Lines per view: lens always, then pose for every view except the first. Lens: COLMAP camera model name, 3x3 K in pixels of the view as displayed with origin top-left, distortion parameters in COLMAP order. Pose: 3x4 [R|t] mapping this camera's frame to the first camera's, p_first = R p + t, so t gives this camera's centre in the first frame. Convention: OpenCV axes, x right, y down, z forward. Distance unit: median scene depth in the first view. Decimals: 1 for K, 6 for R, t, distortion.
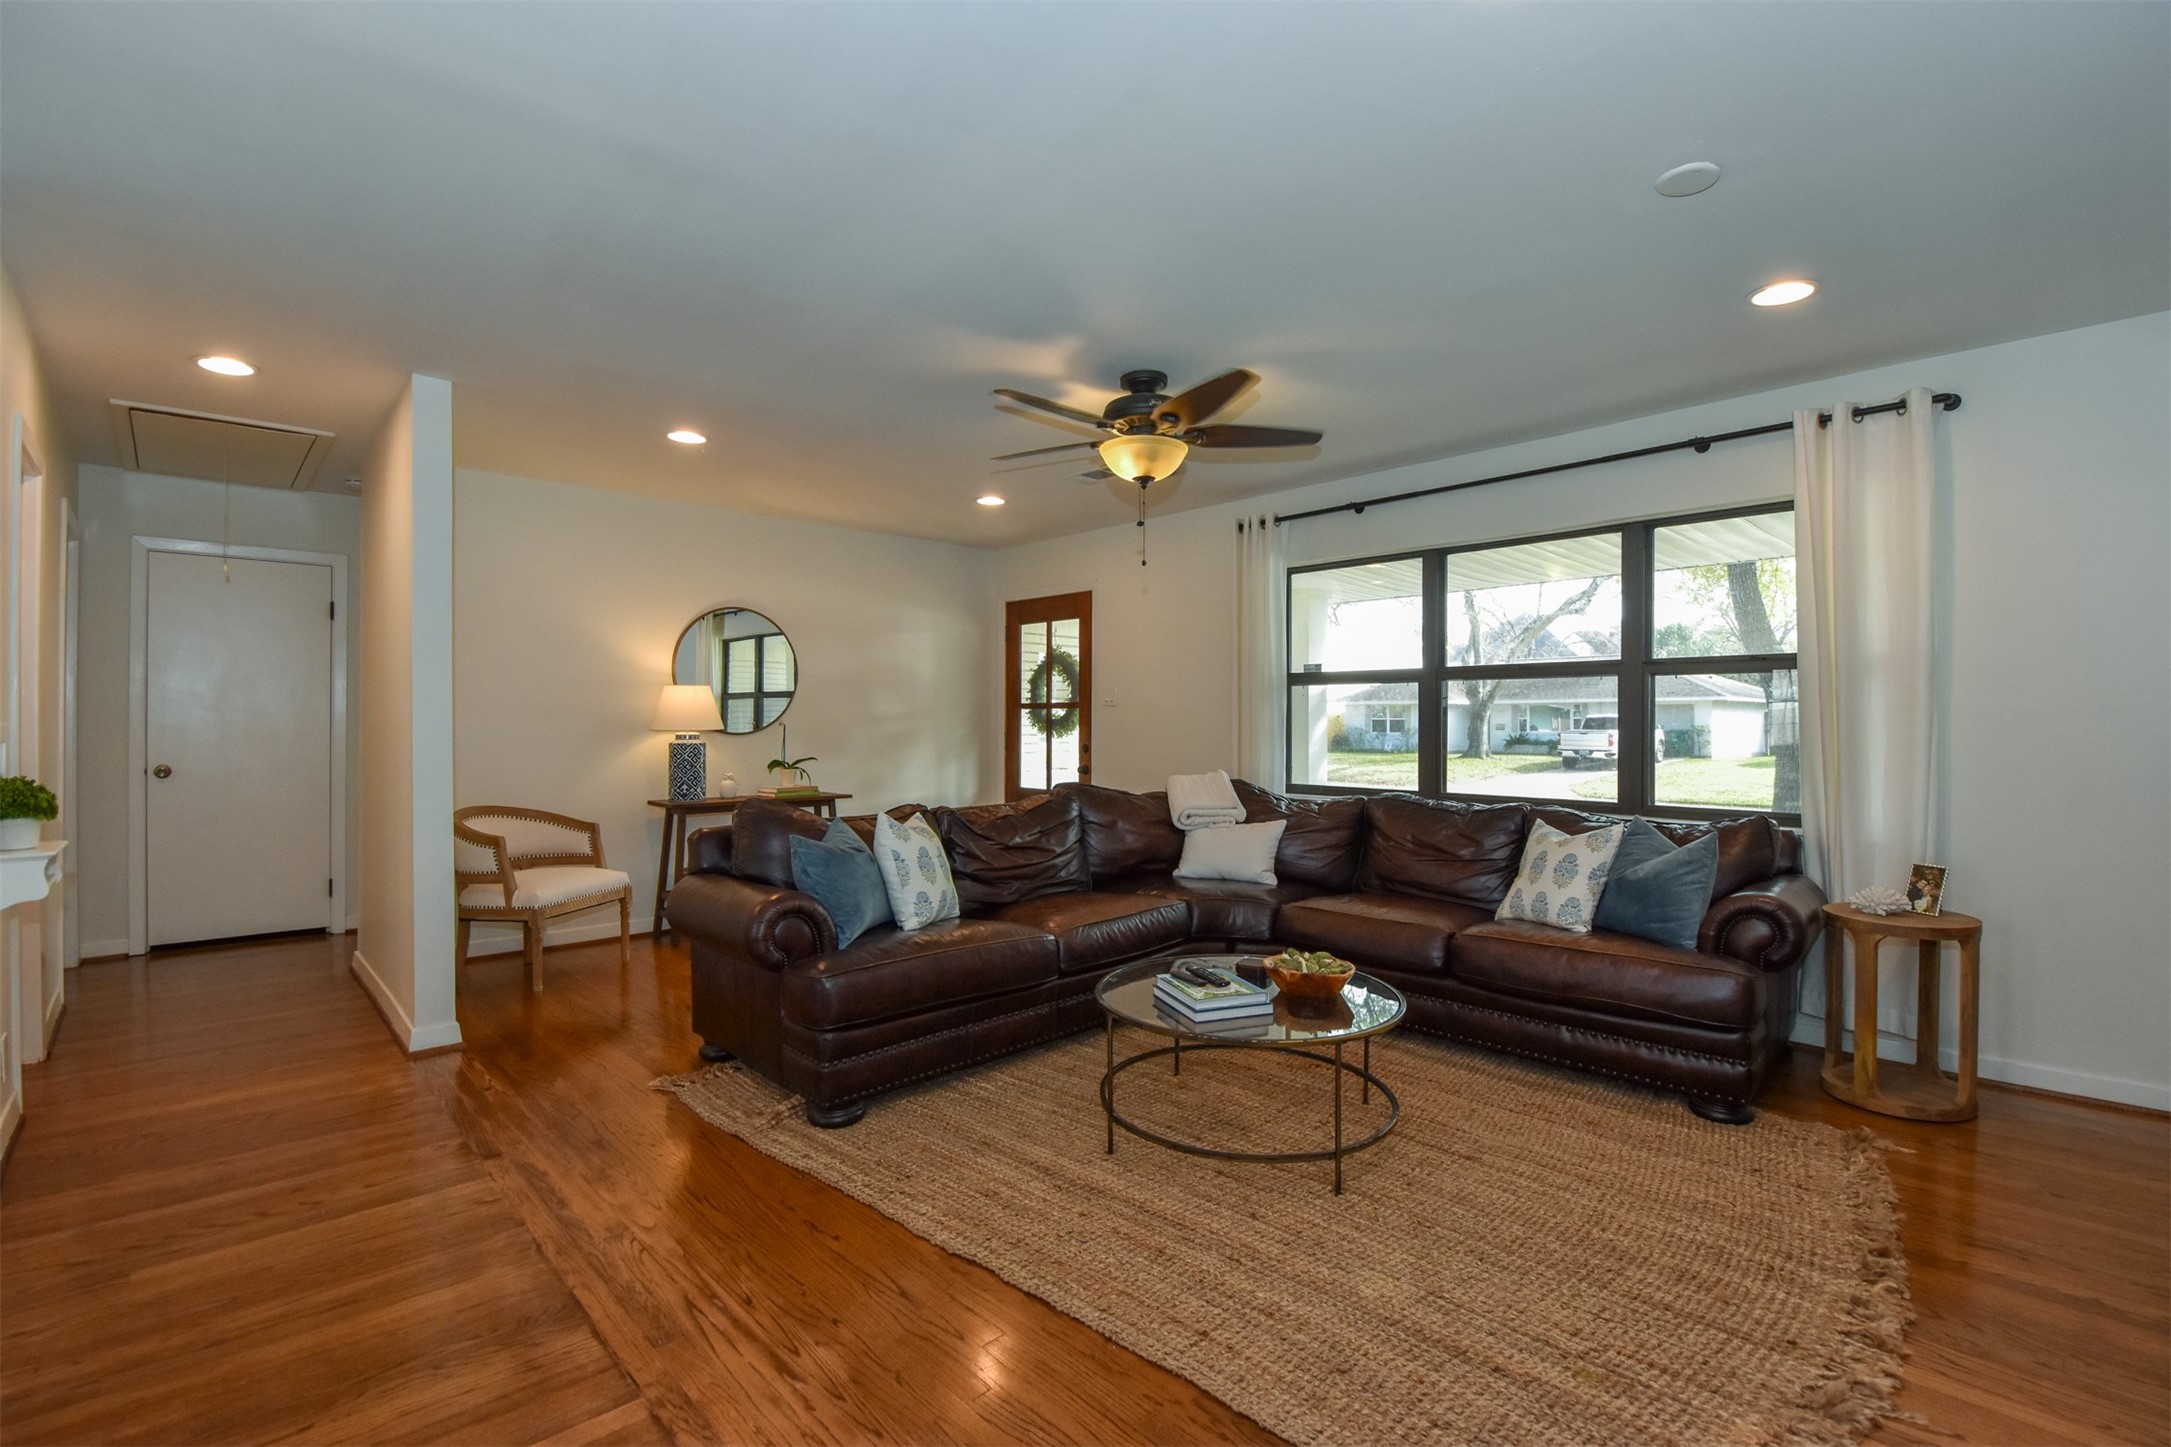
lens RADIAL K [[974.2, 0, 1091.7], [0, 974.2, 724.6], [0, 0, 1]] dist [0.007688, -0.015174]
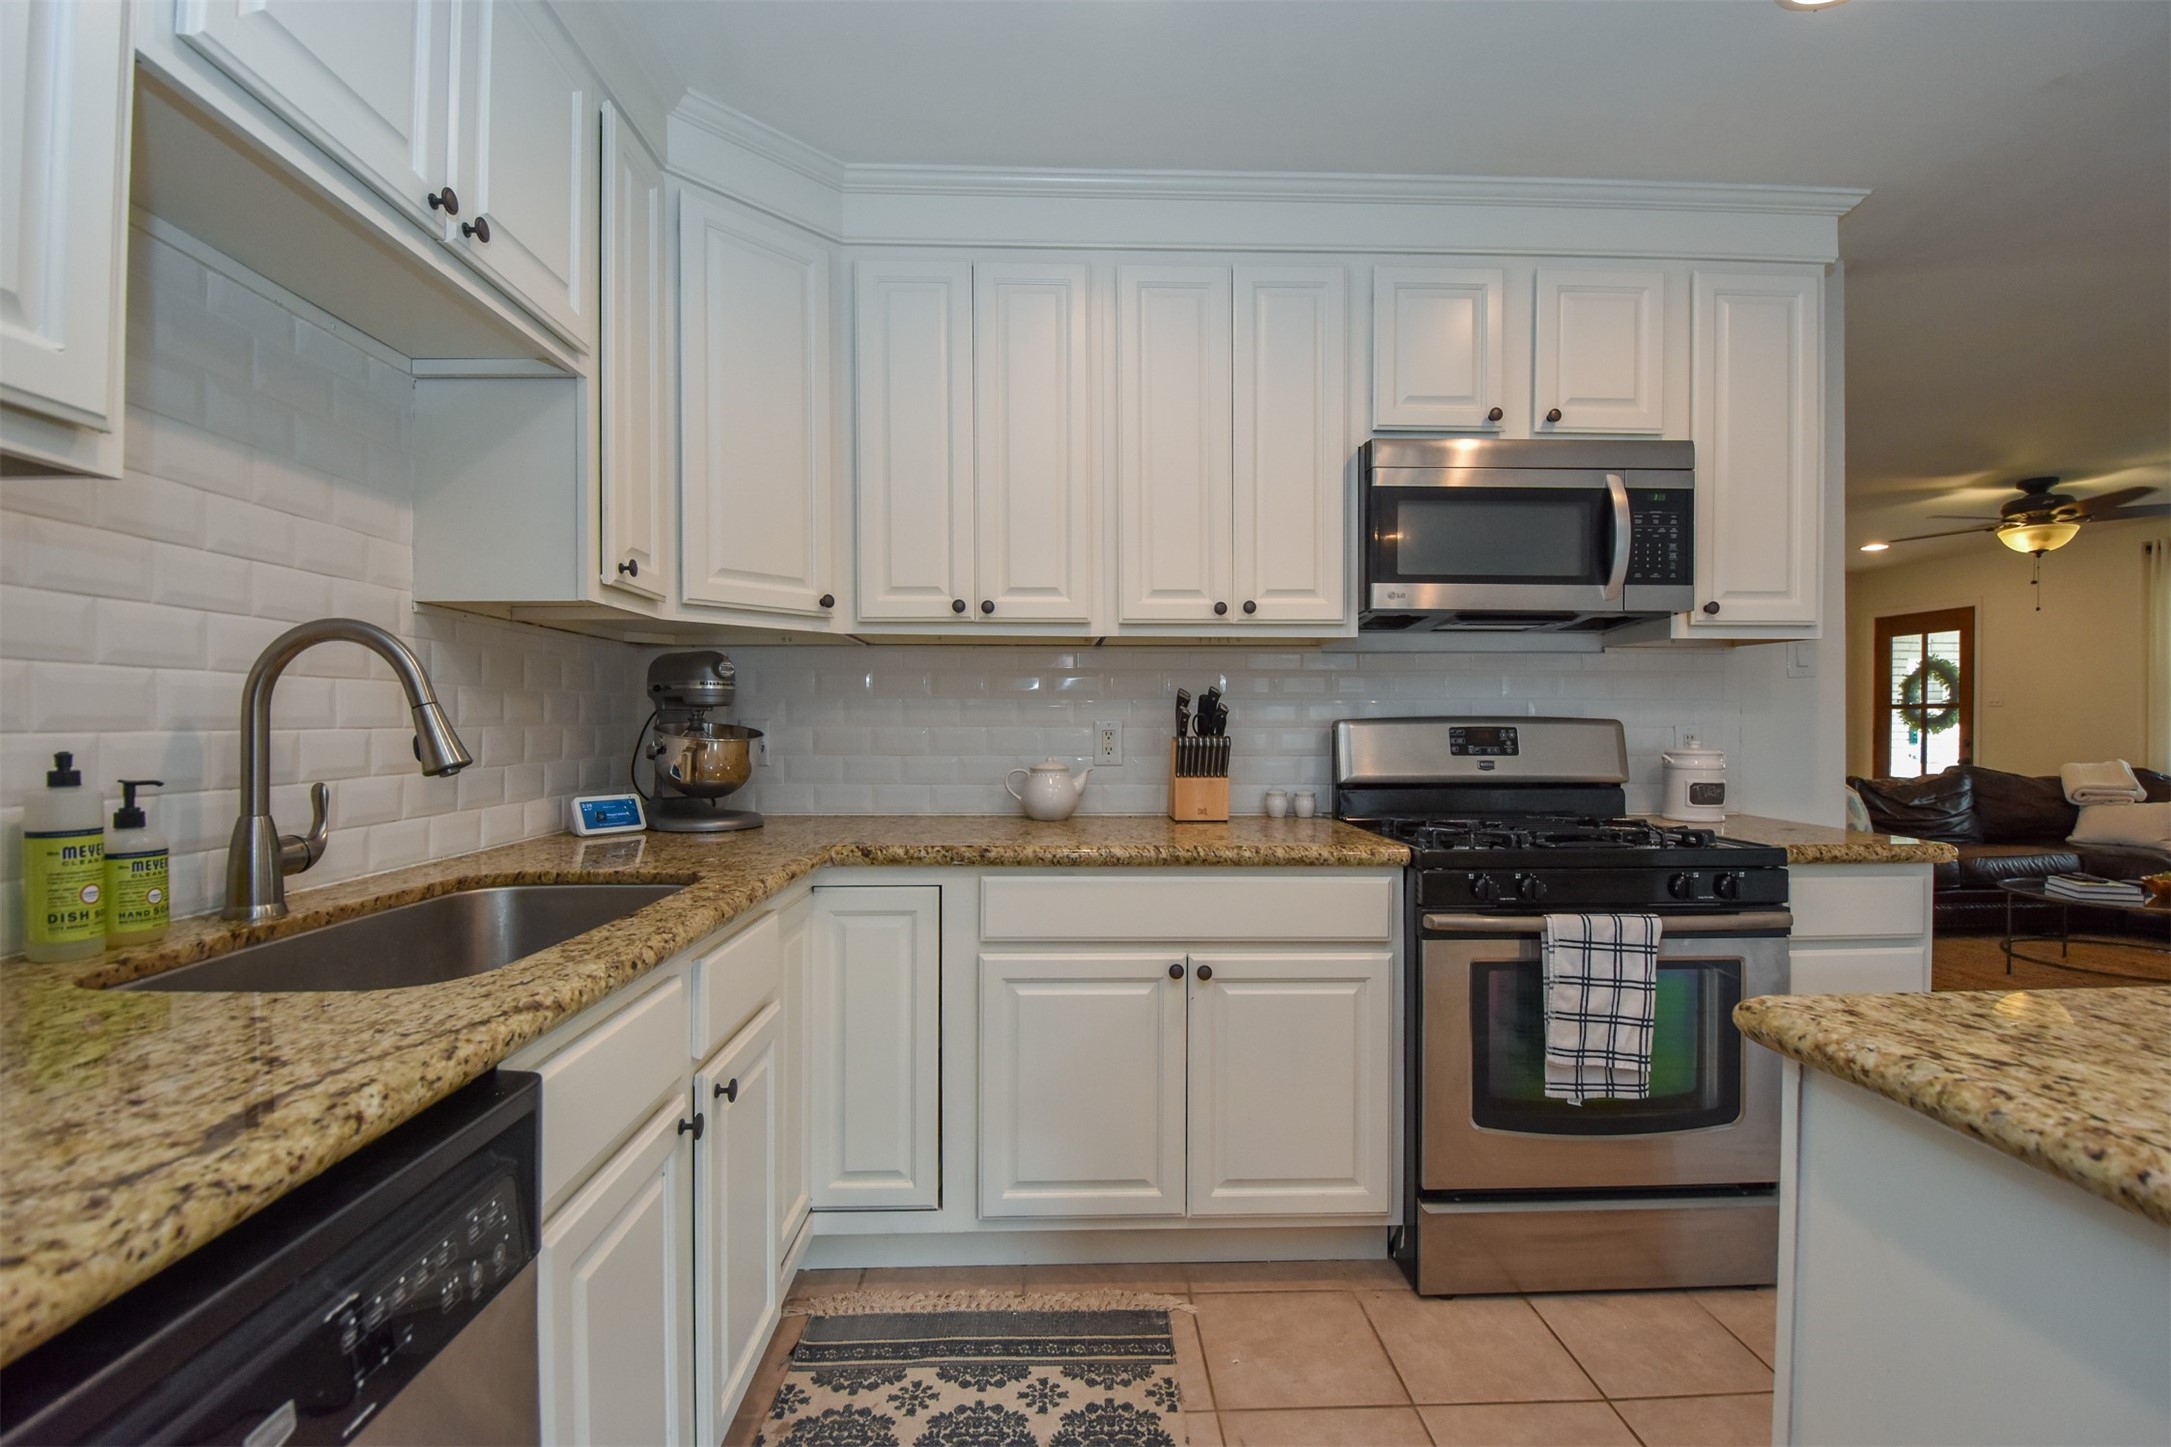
lens RADIAL K [[974.2, 0, 1091.7], [0, 974.2, 724.6], [0, 0, 1]] dist [0.007688, -0.015174]
pose [[0.755431, 0.004767, -0.655211, -0.042913], [-0.004755, 0.999987, 0.001793, 0.006534], [0.655211, 0.001761, 0.755444, -0.647175]]
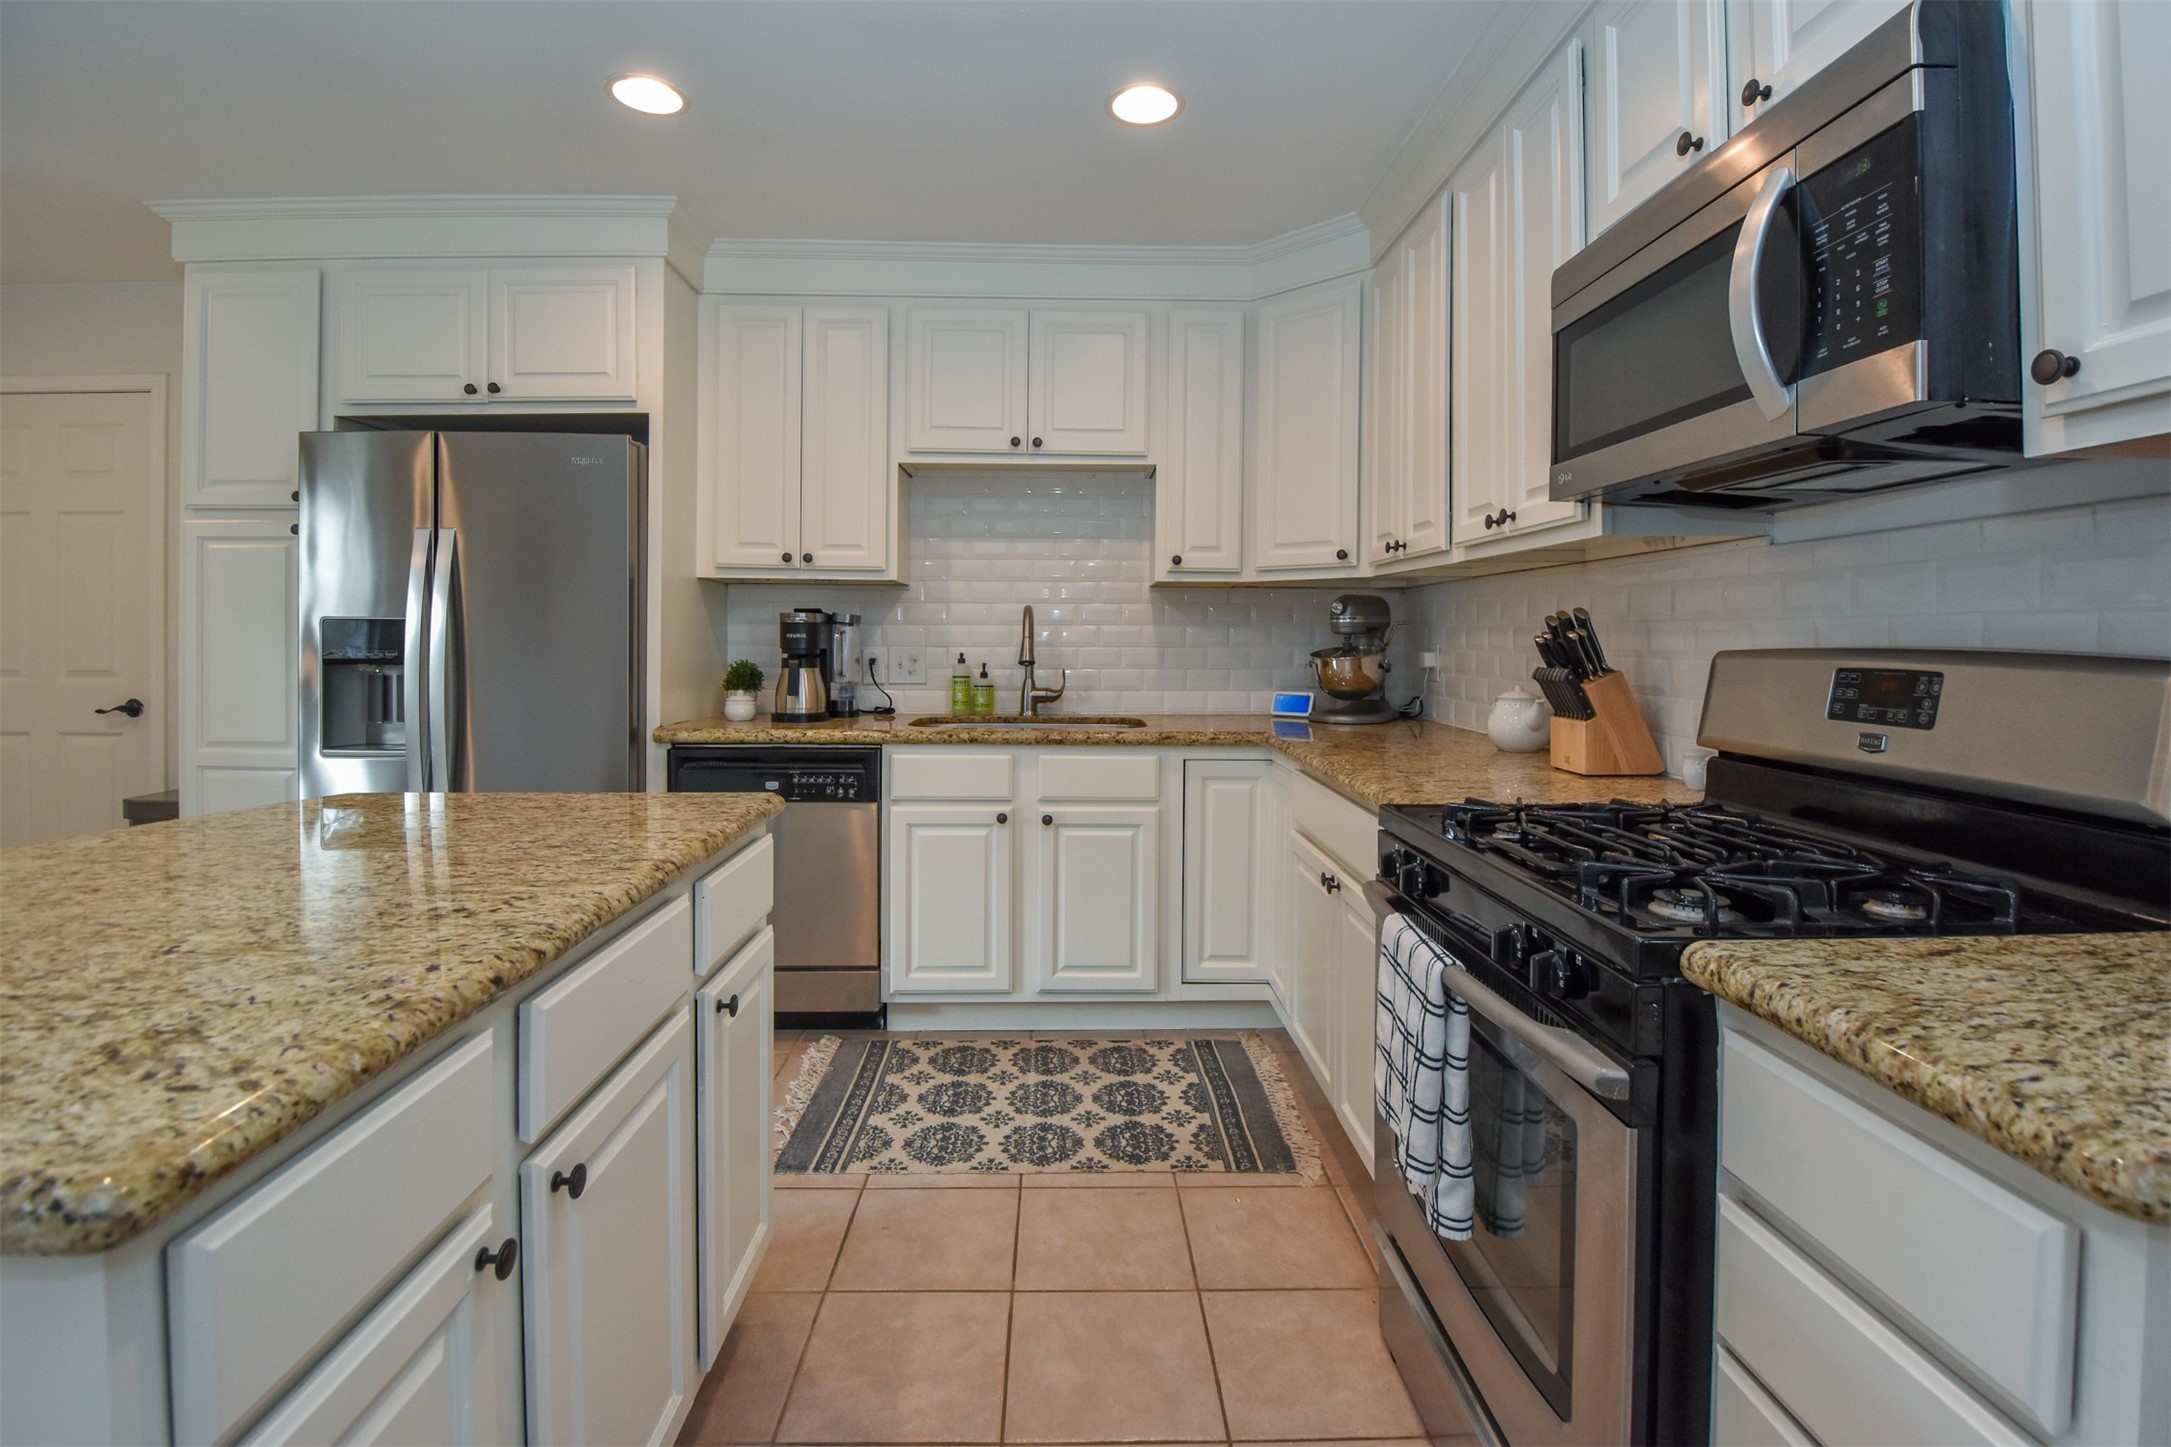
lens RADIAL K [[981.1, 0, 1078.6], [0, 981.1, 646.7], [0, 0, 1]] dist [0.017128, -0.027300]
pose [[-0.664320, 0.008312, -0.747402, 0.108293], [-0.004613, 0.999874, 0.015221, -0.000842], [0.747434, 0.013559, -0.664197, -0.157337]]
